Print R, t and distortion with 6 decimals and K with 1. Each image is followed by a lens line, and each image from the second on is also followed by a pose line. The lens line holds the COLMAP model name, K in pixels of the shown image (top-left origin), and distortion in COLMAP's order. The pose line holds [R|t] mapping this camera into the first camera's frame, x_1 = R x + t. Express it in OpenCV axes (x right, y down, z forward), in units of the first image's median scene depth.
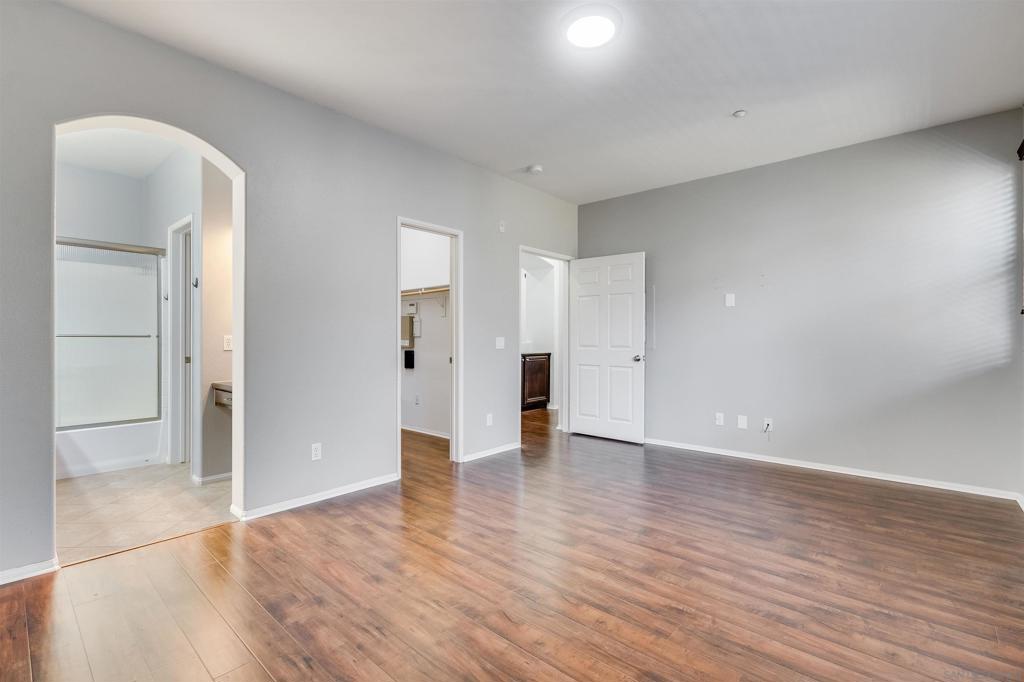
lens RADIAL K [[469.9, 0, 511.8], [0, 469.9, 340.6], [0, 0, 1]] dist [0.000057, -0.000028]
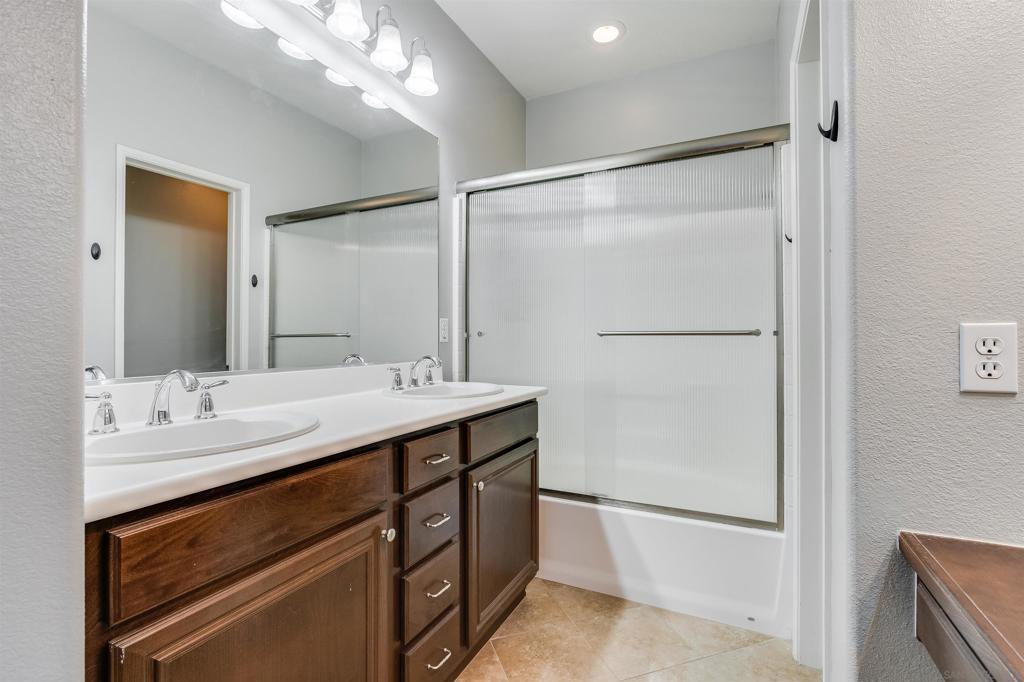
lens RADIAL K [[469.9, 0, 512.8], [0, 469.9, 338.3], [0, 0, 1]] dist [0.000057, -0.000028]
pose [[0.256338, -0.001927, -0.966585, -0.409476], [-0.000528, 0.999998, -0.002133, -0.003074], [0.966587, 0.001057, 0.256336, 0.669010]]
